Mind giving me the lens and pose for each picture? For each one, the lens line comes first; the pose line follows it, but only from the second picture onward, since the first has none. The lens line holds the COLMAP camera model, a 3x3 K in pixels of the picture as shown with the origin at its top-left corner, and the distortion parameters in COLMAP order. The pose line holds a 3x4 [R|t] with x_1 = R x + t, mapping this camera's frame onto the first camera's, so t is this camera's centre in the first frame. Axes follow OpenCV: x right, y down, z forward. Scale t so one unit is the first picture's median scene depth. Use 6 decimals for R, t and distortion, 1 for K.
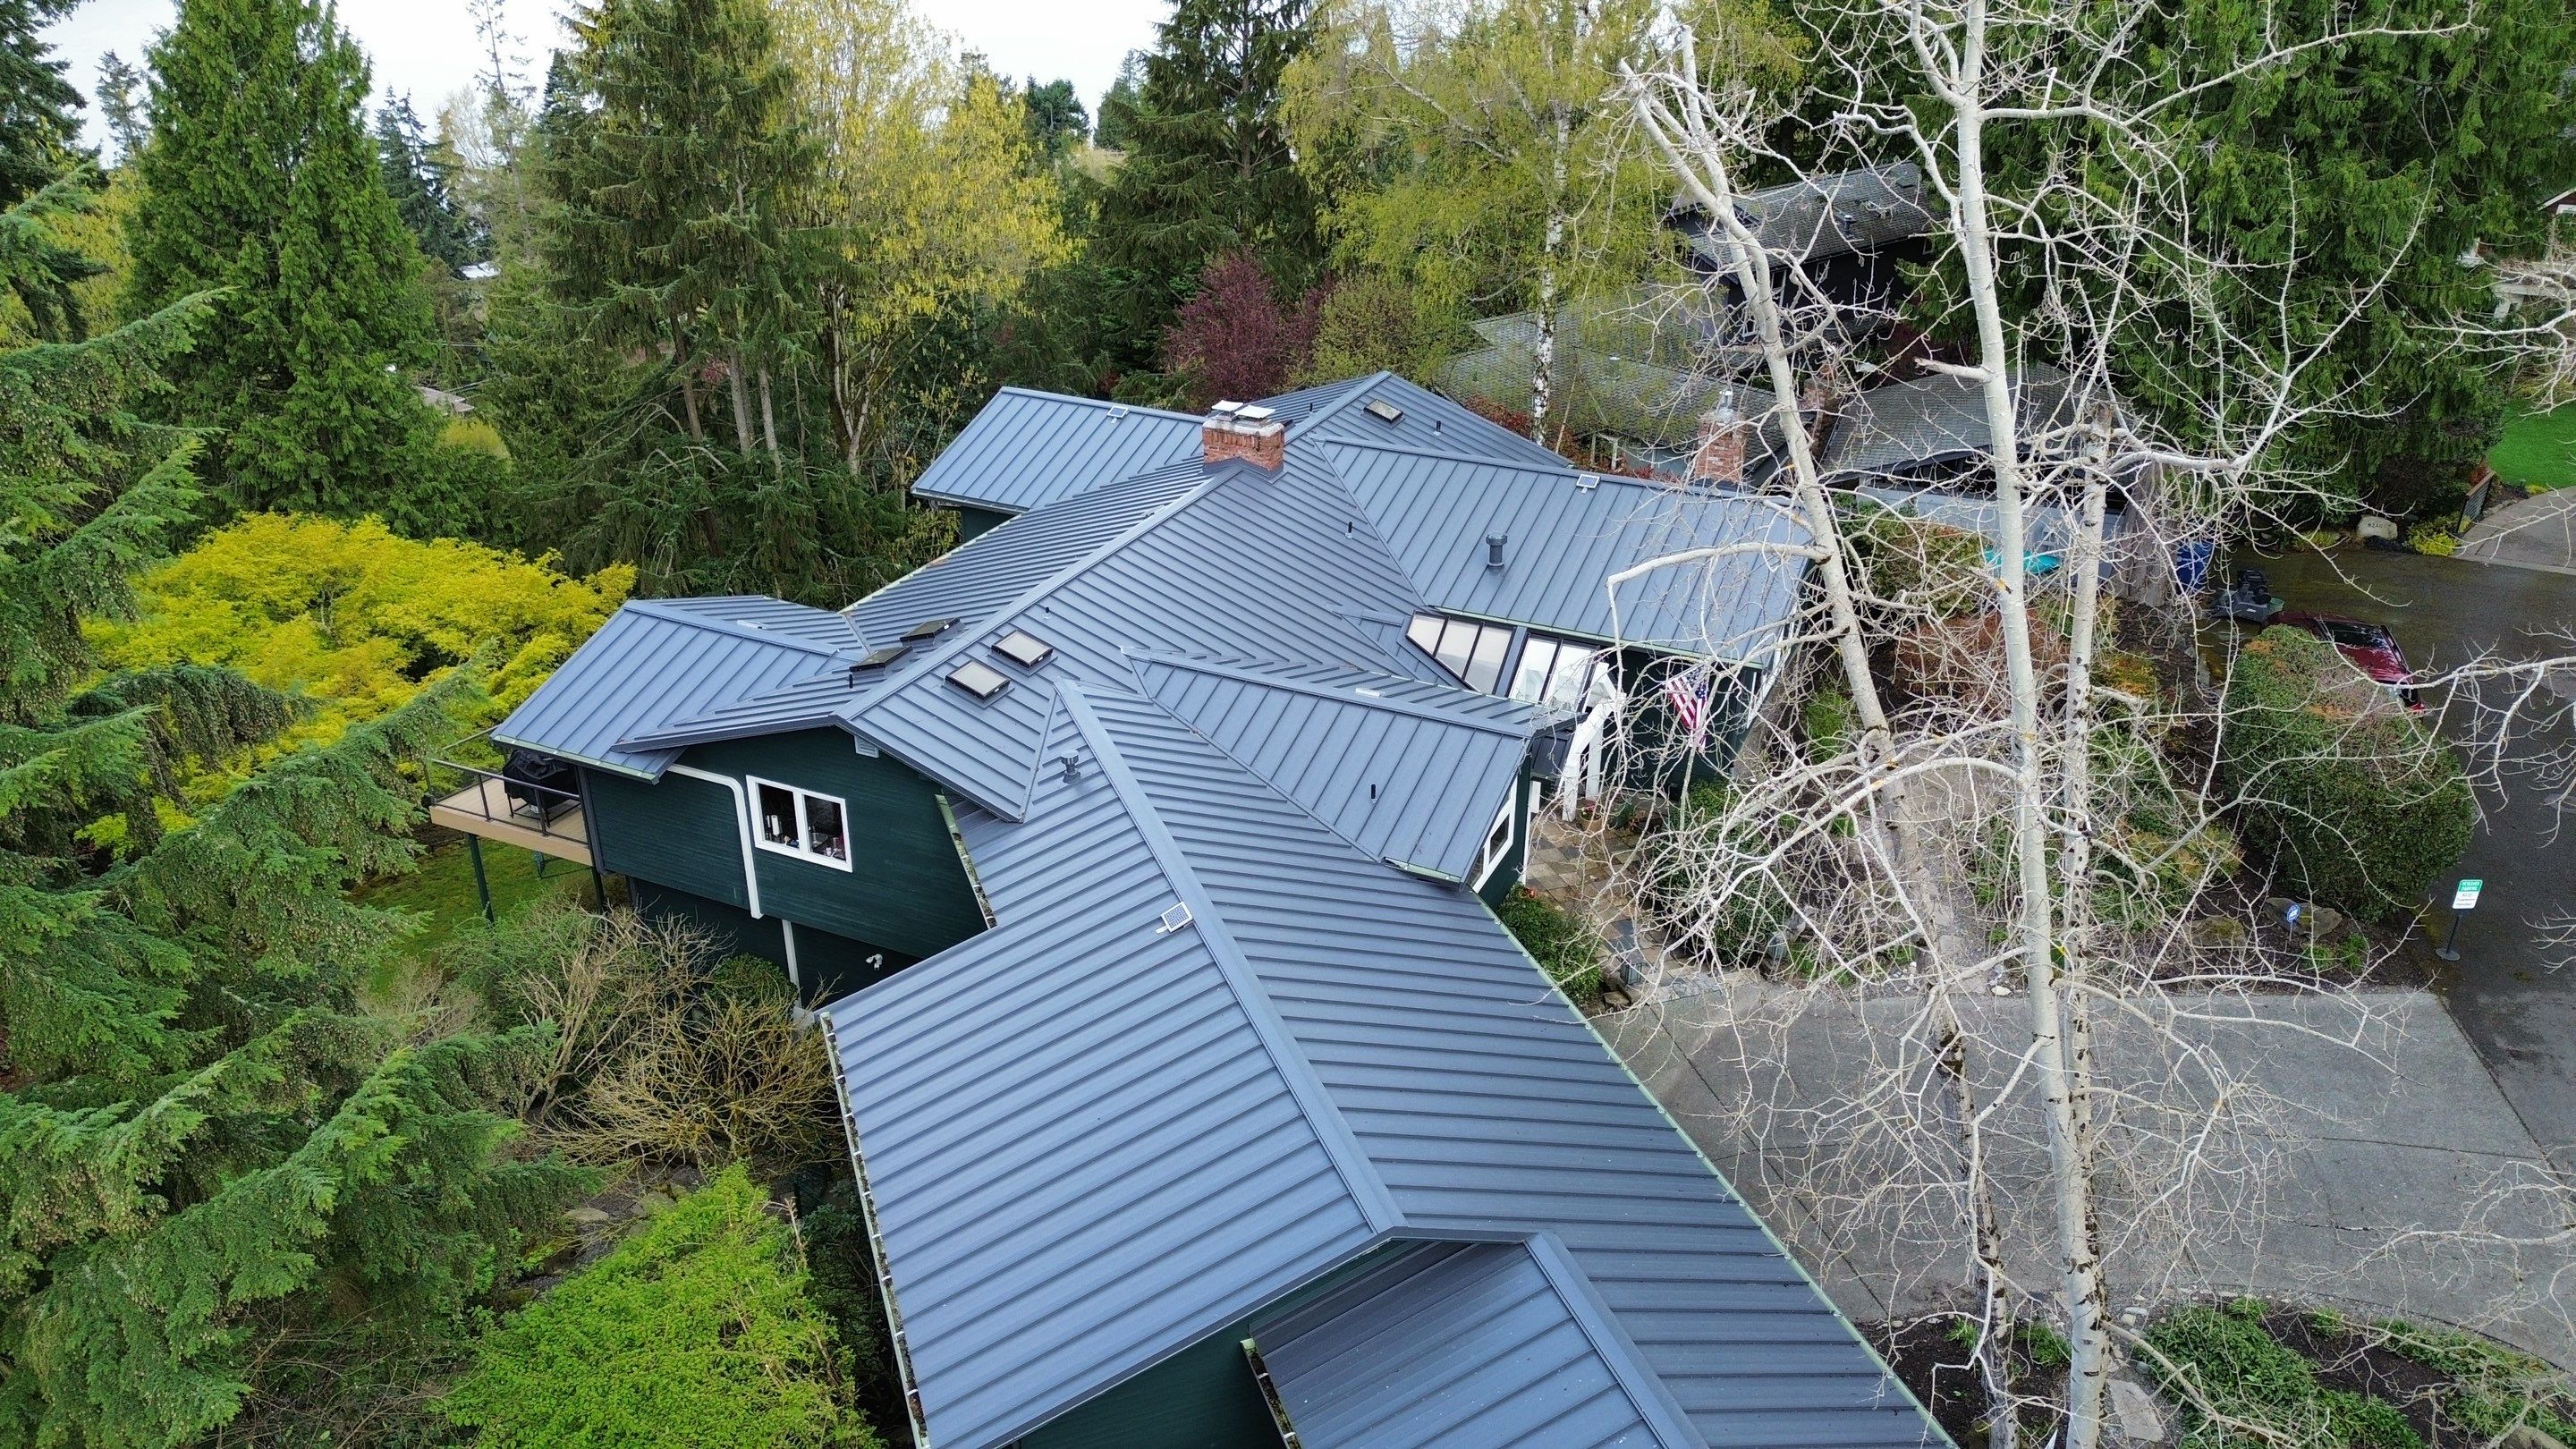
lens RADIAL K [[1814.5, 0, 1288.2], [0, 1814.5, 719.5], [0, 0, 1]] dist [0.083901, -0.085361]
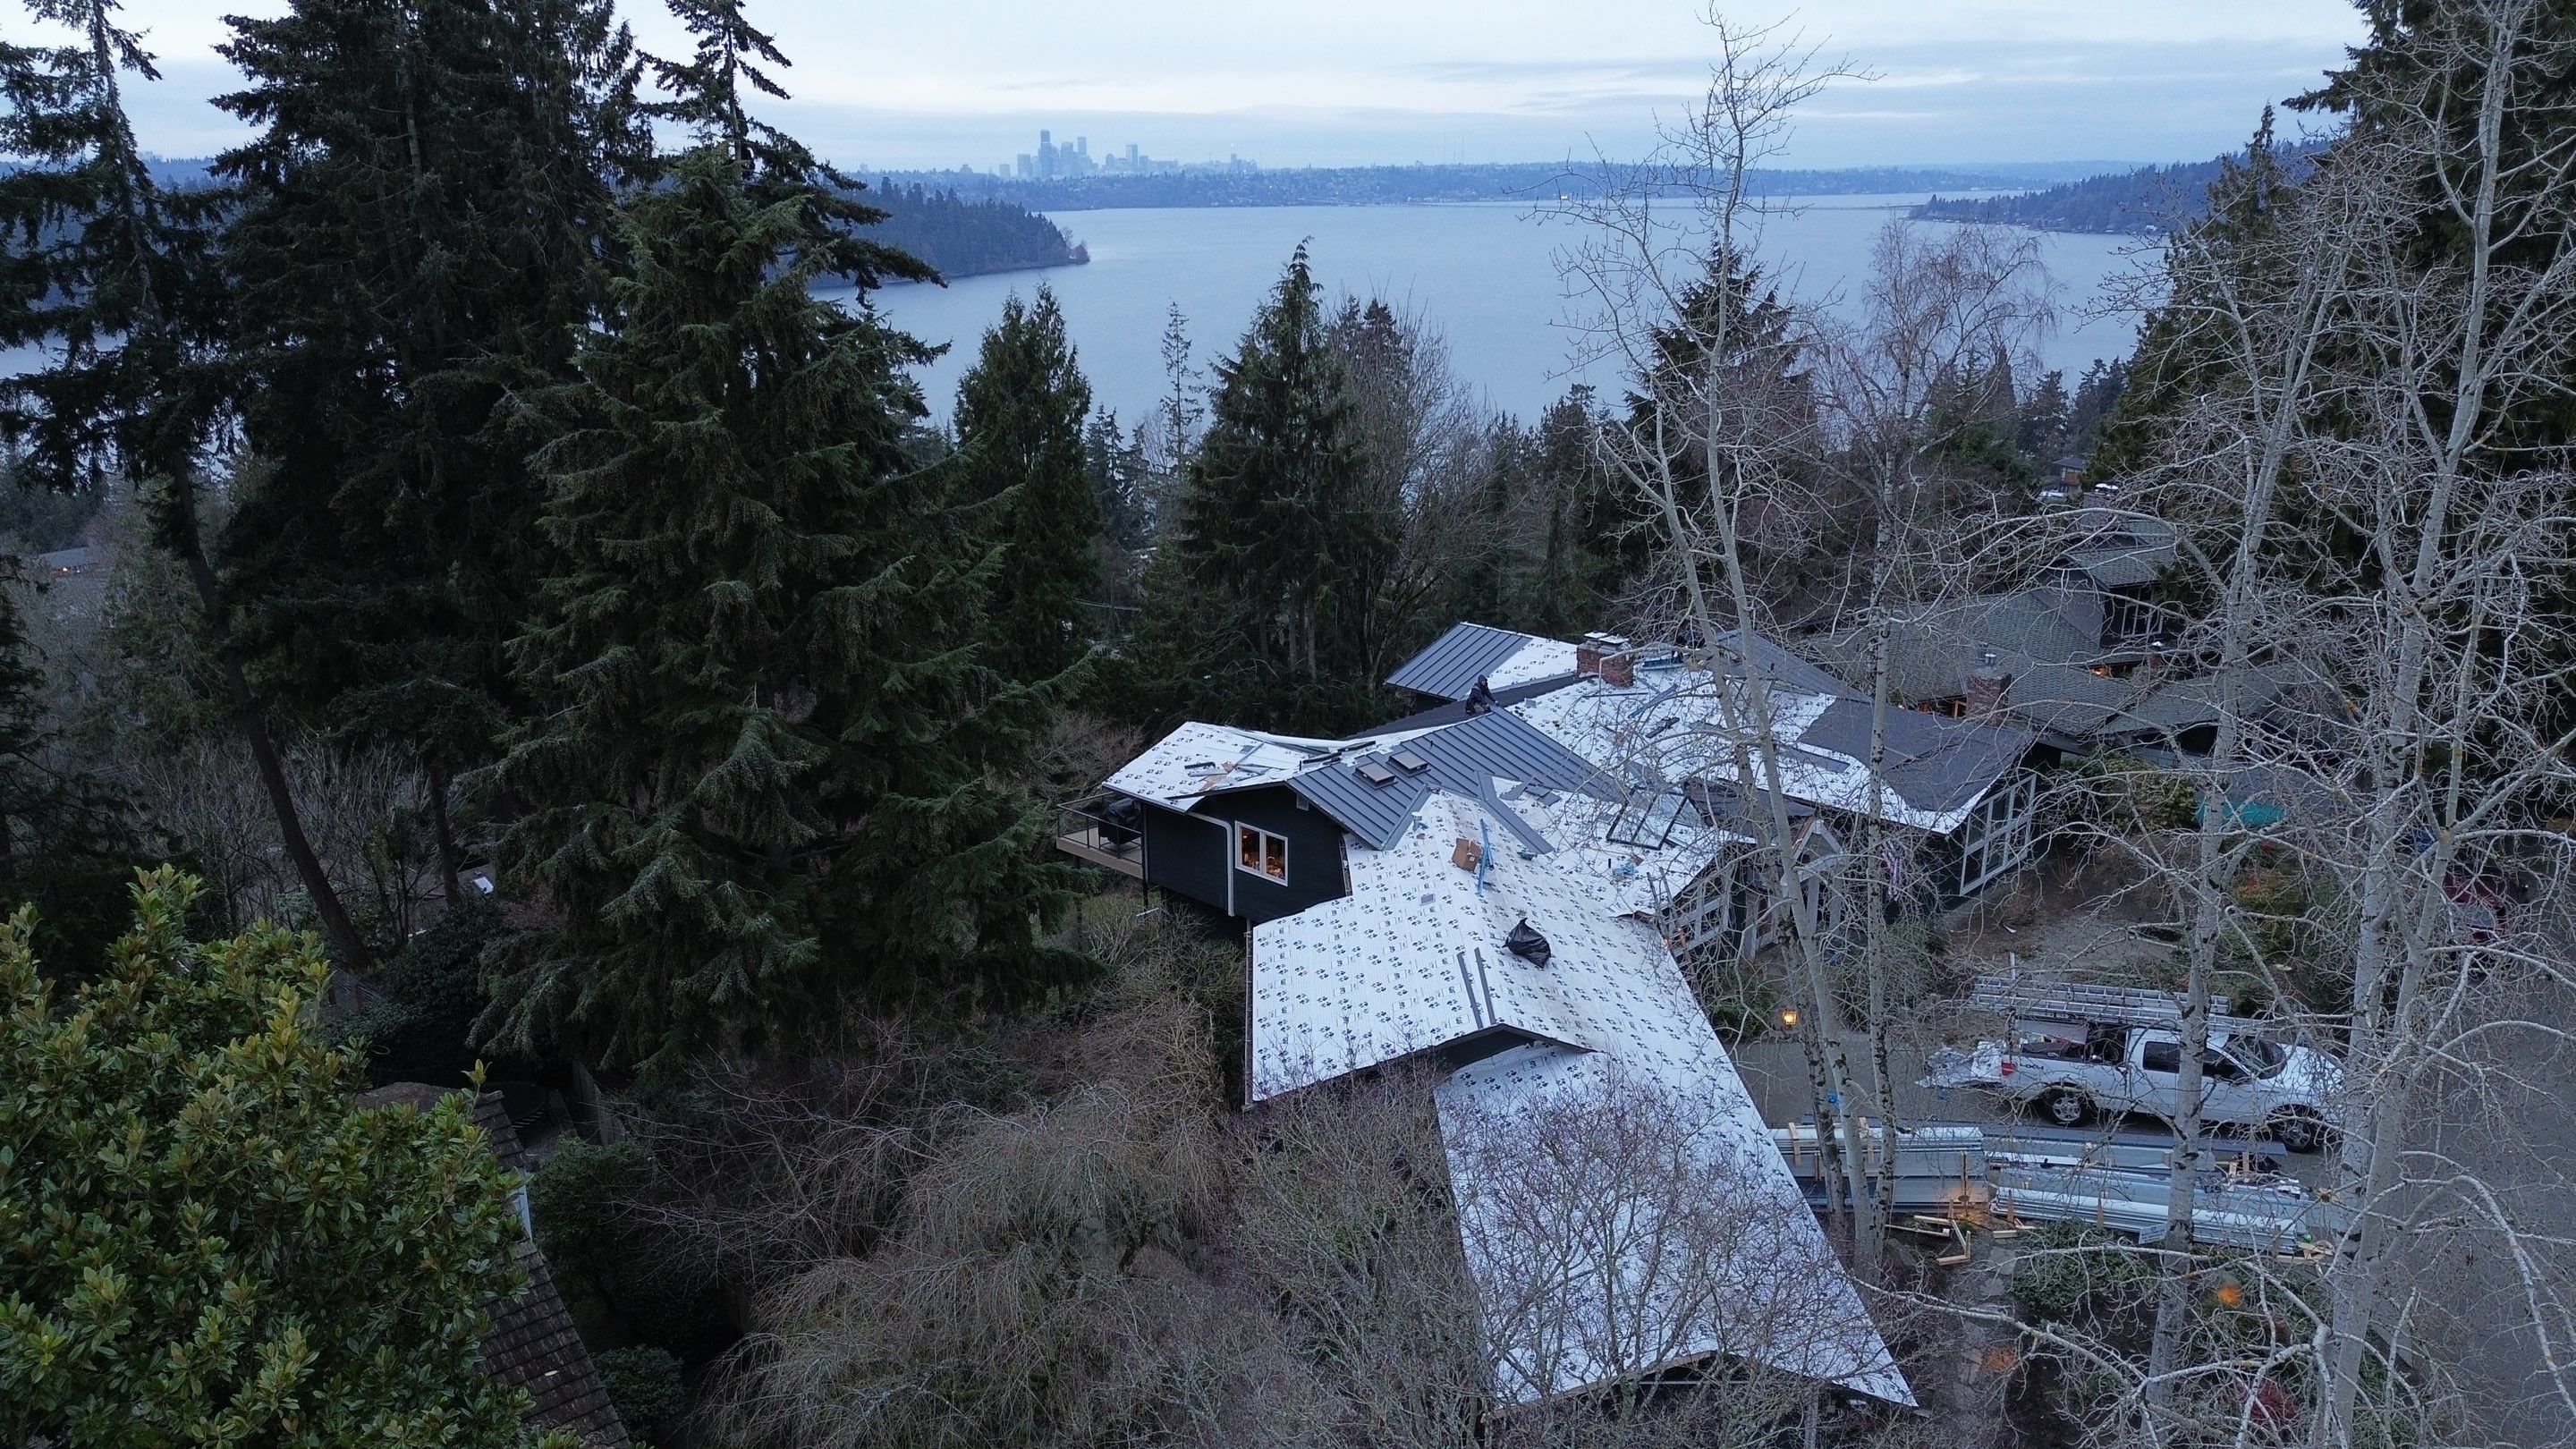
lens RADIAL K [[1814.5, 0, 1288.2], [0, 1814.5, 719.5], [0, 0, 1]] dist [0.083901, -0.085361]
pose [[0.945592, 0.080920, -0.315132, 0.176213], [-0.131766, 0.980836, -0.143520, 0.117908], [0.297479, 0.177236, 0.938133, -0.364477]]
